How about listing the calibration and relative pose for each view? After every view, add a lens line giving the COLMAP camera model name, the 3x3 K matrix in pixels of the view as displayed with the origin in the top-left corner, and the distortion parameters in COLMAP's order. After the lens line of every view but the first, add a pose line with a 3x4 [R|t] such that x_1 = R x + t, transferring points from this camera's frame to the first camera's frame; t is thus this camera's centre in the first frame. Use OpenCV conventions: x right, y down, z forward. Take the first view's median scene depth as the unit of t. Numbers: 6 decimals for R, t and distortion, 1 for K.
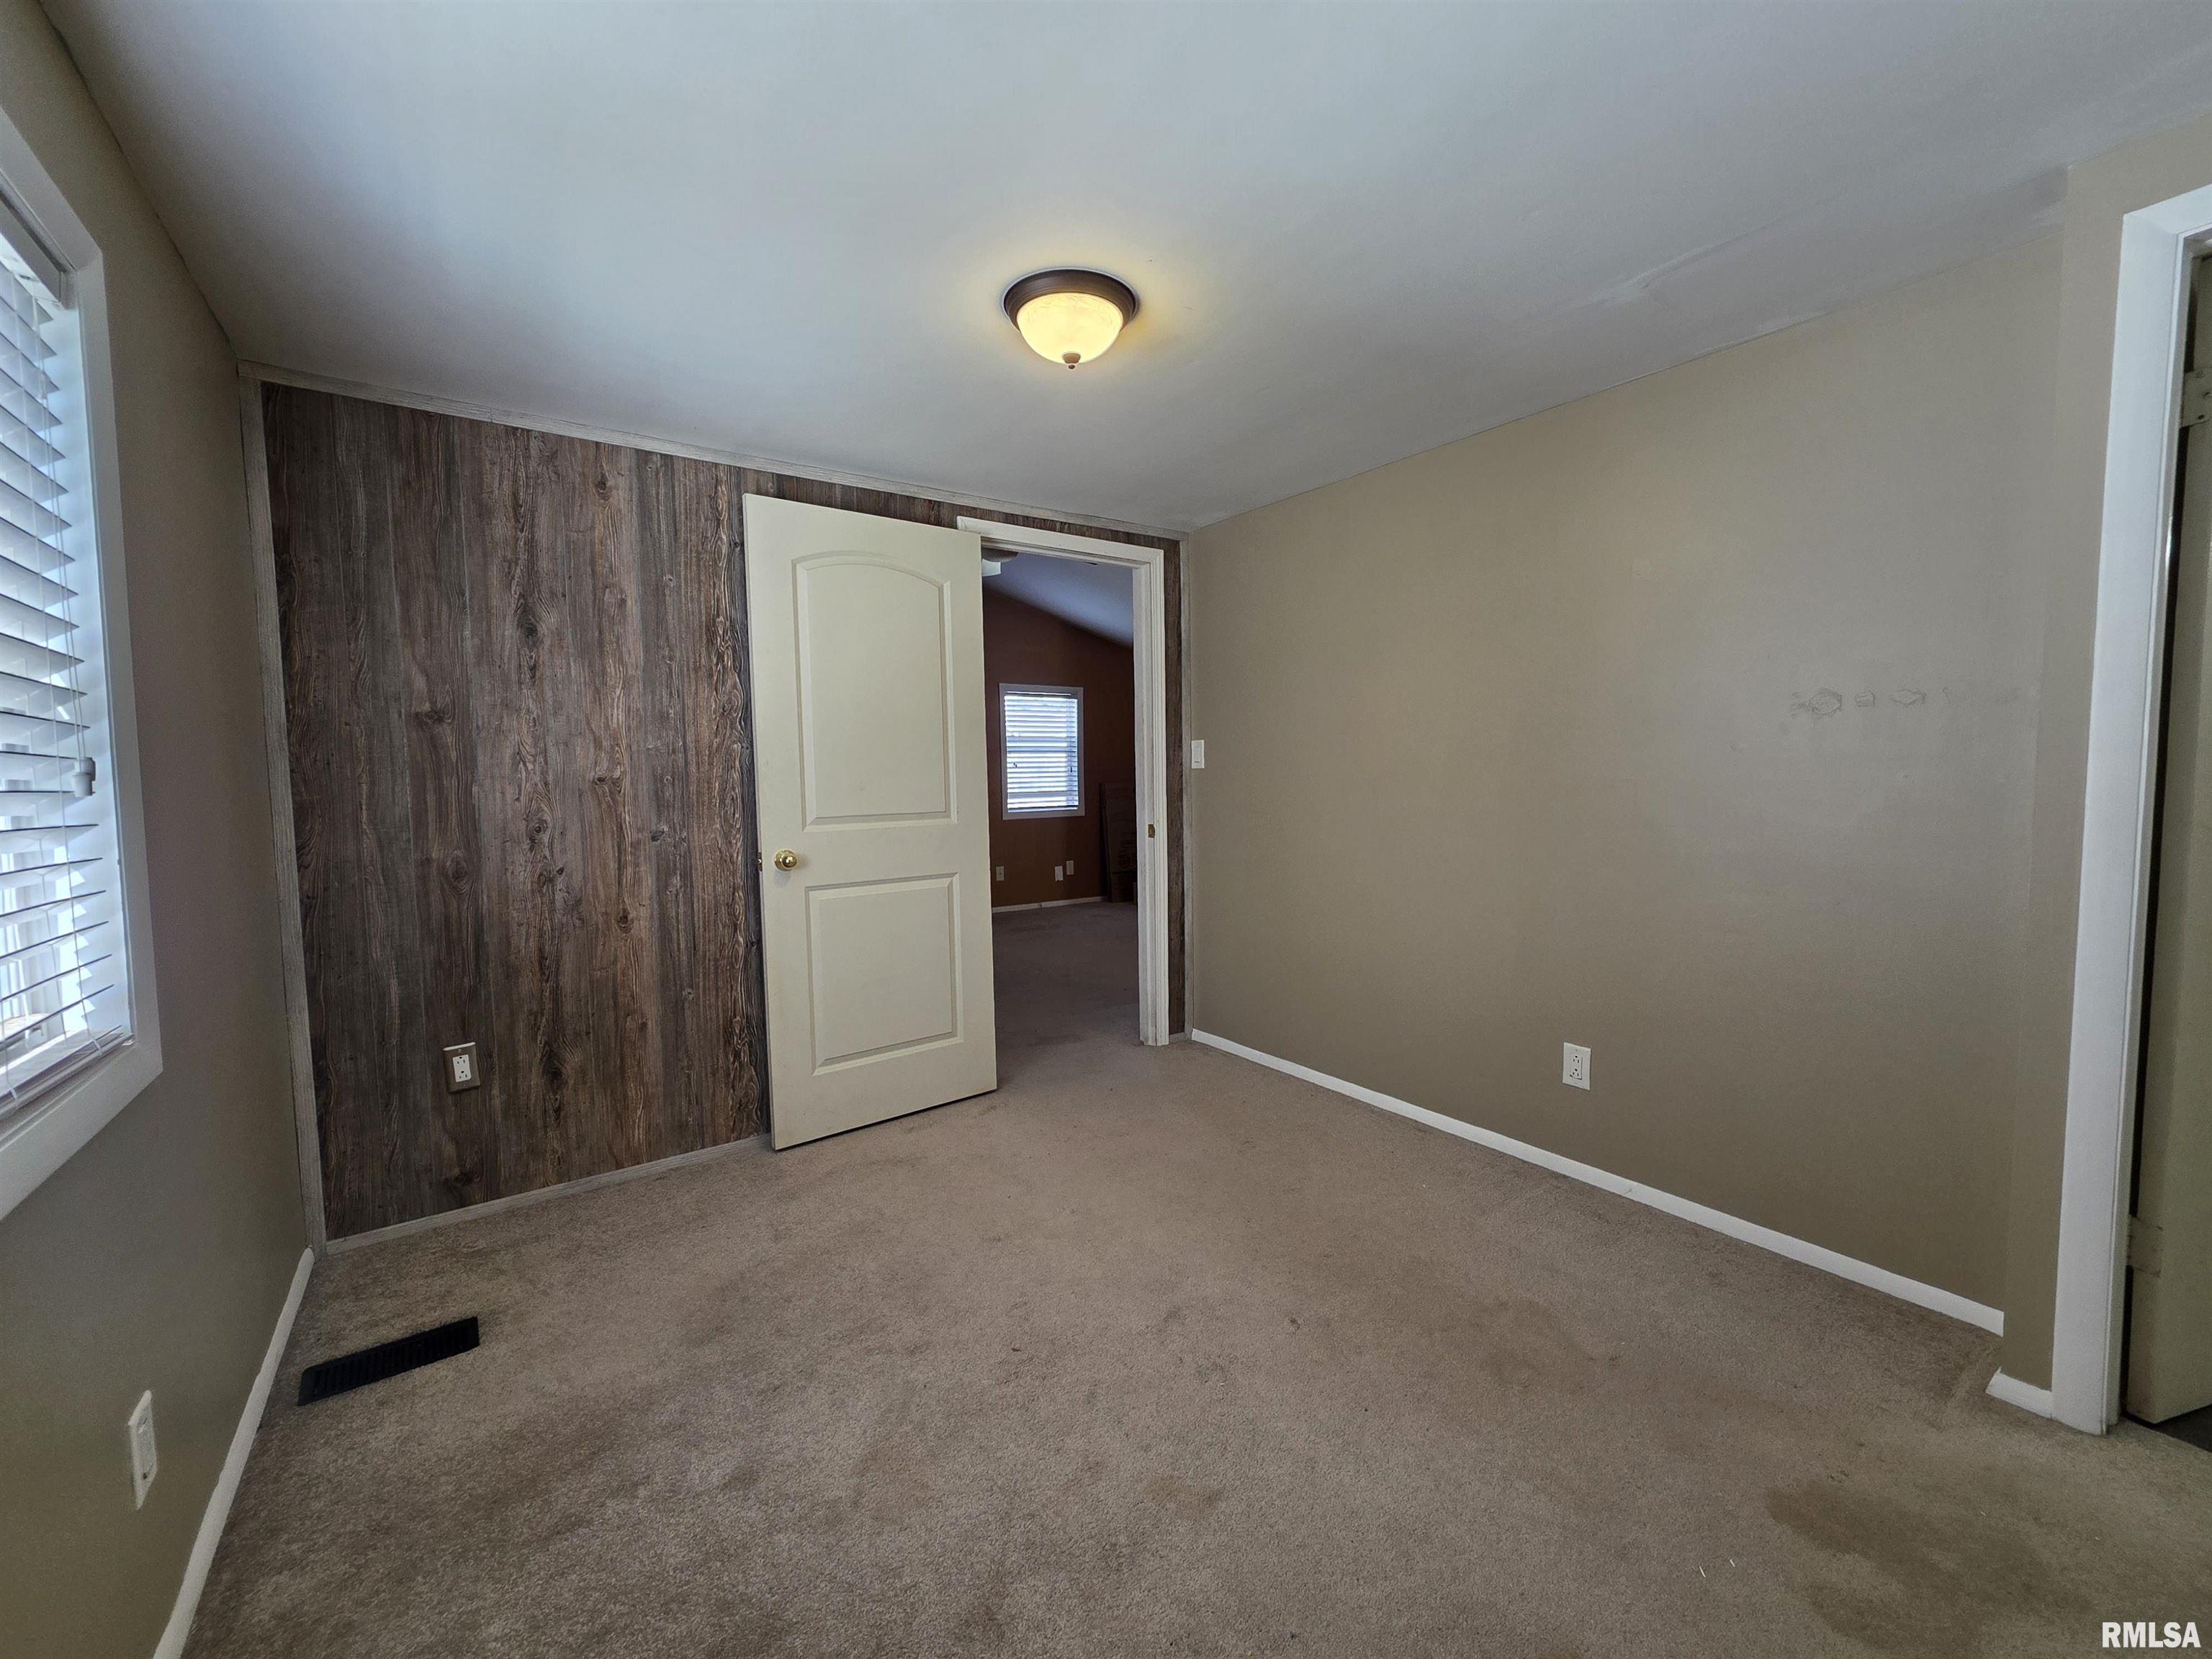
lens RADIAL K [[878.3, 0, 1108.2], [0, 878.3, 824.0], [0, 0, 1]] dist [0.003139, -0.000003]
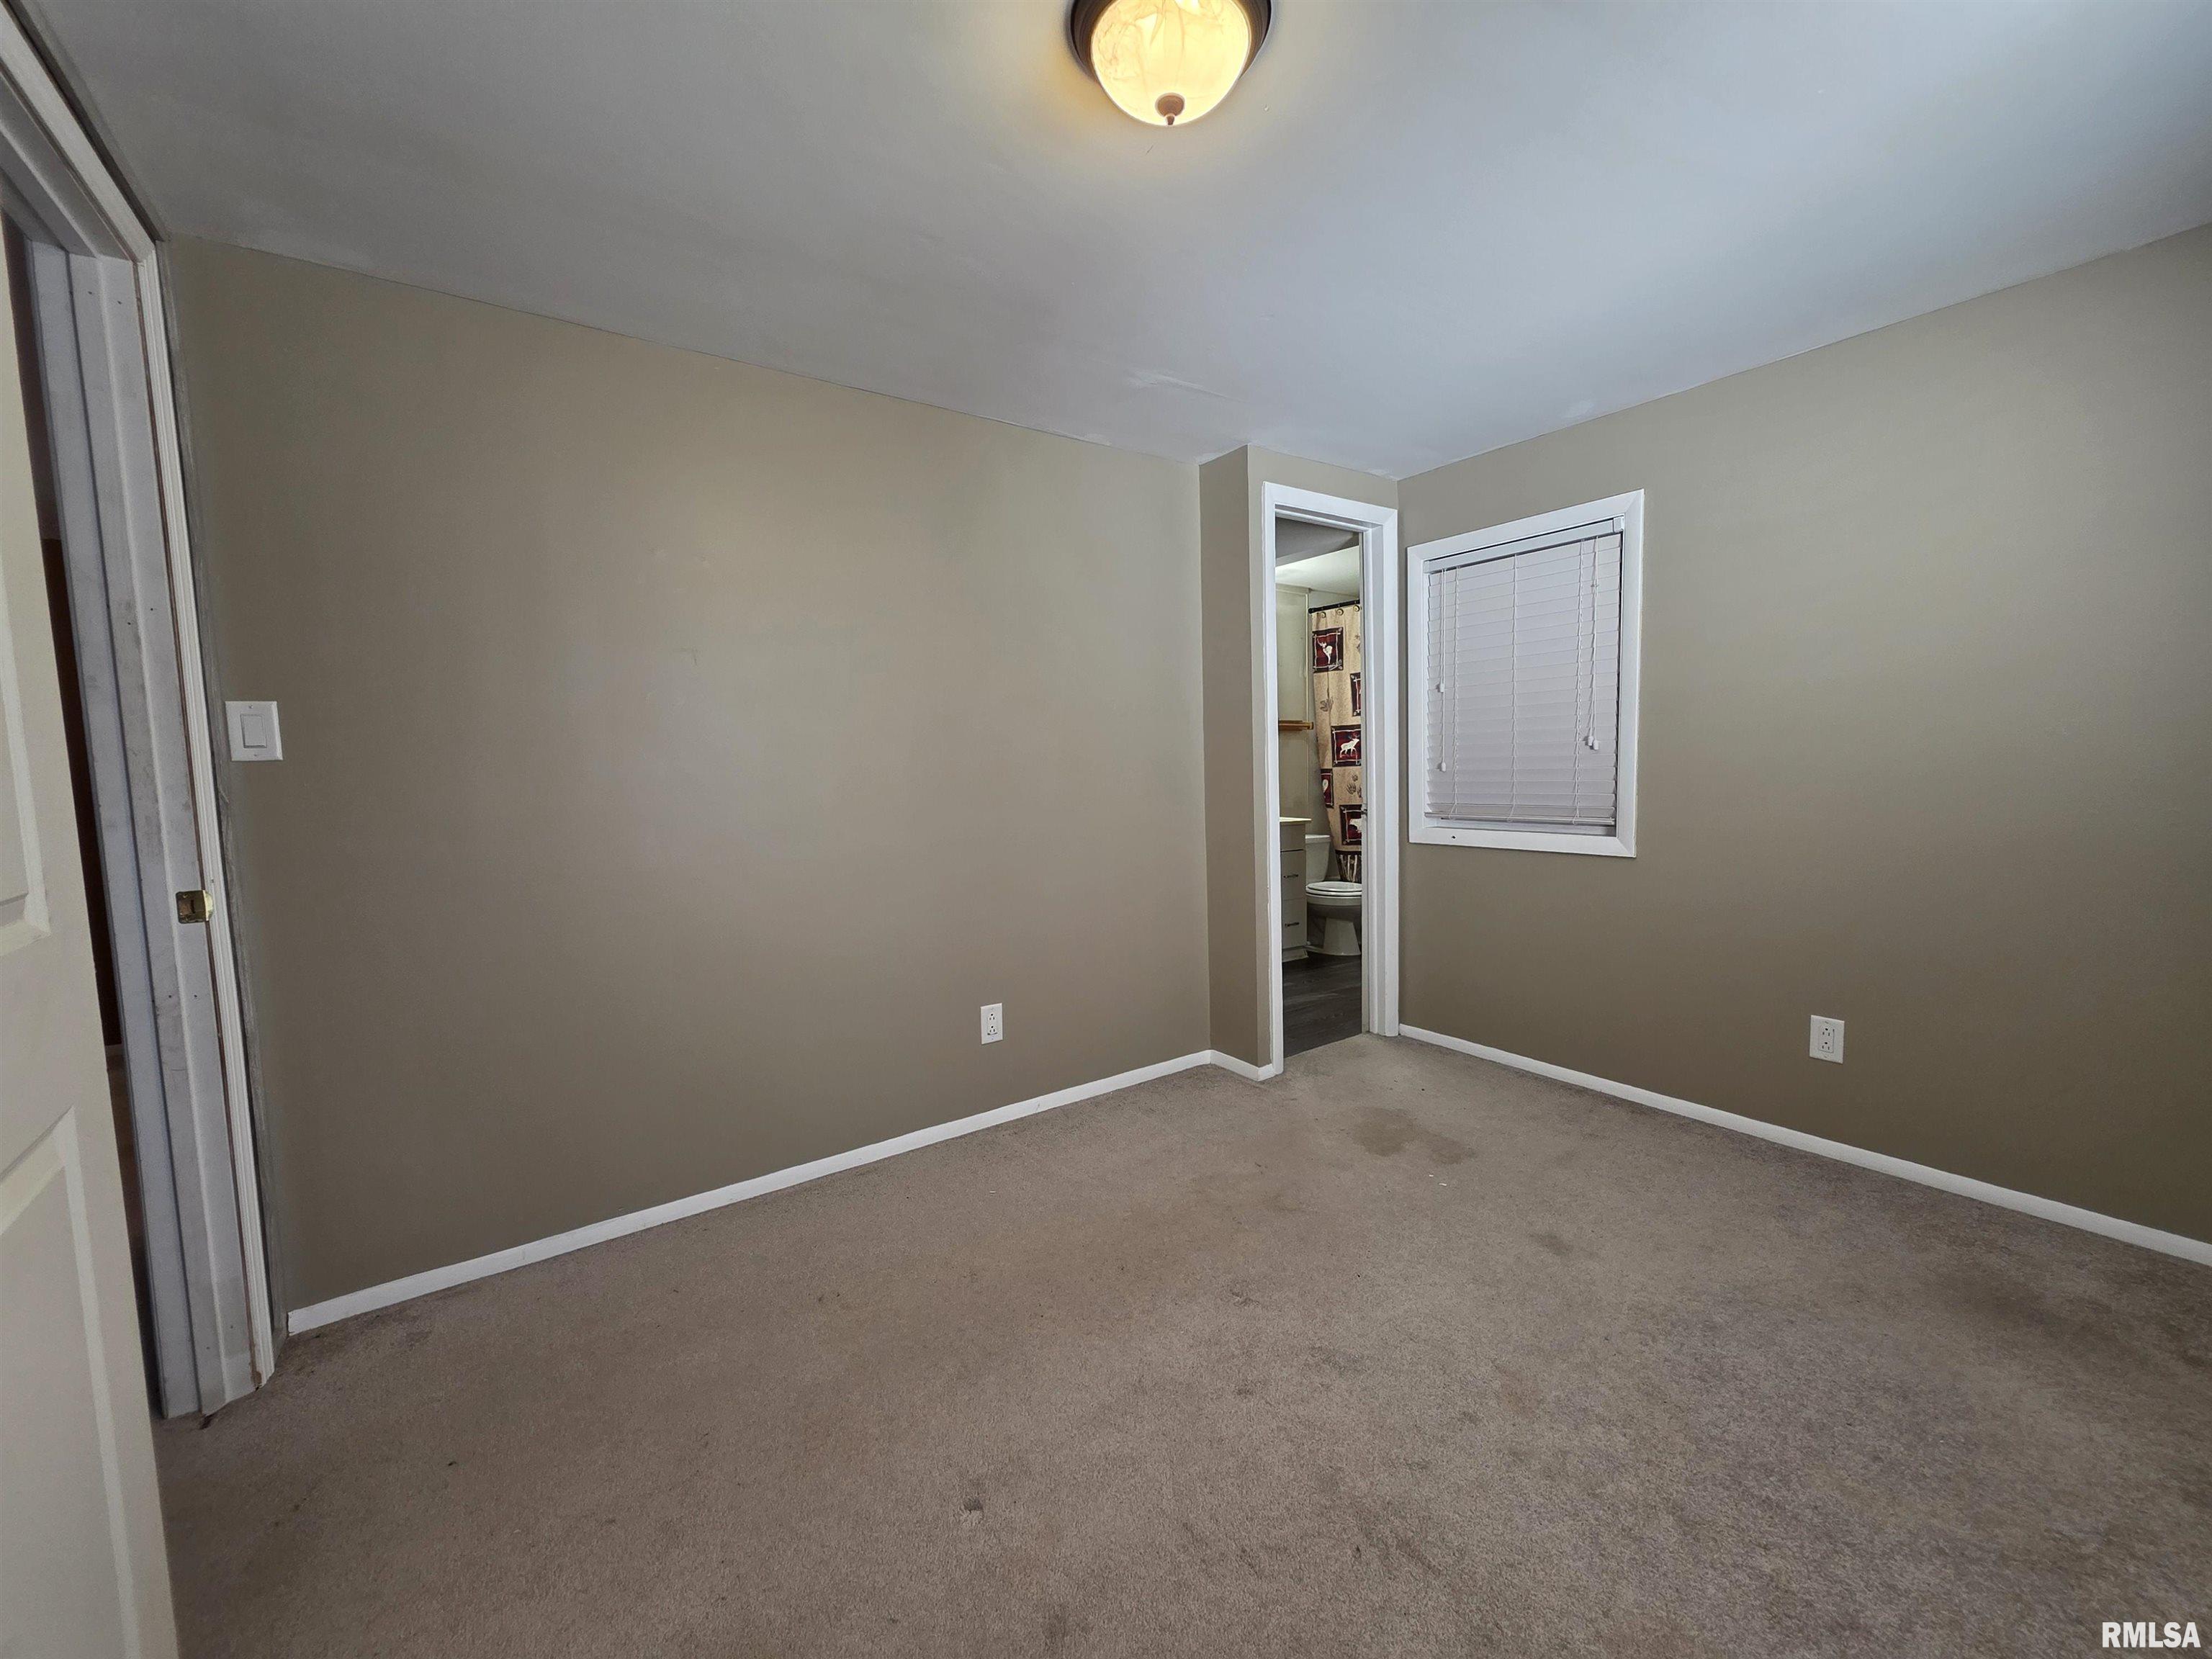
lens RADIAL K [[880.7, 0, 1114.1], [0, 880.7, 822.3], [0, 0, 1]] dist [0.008576, 0.000067]
pose [[-0.007942, -0.063251, 0.997966, -0.556920], [0.079669, 0.994785, 0.063684, -0.035444], [-0.996790, 0.080013, -0.002861, 0.823168]]
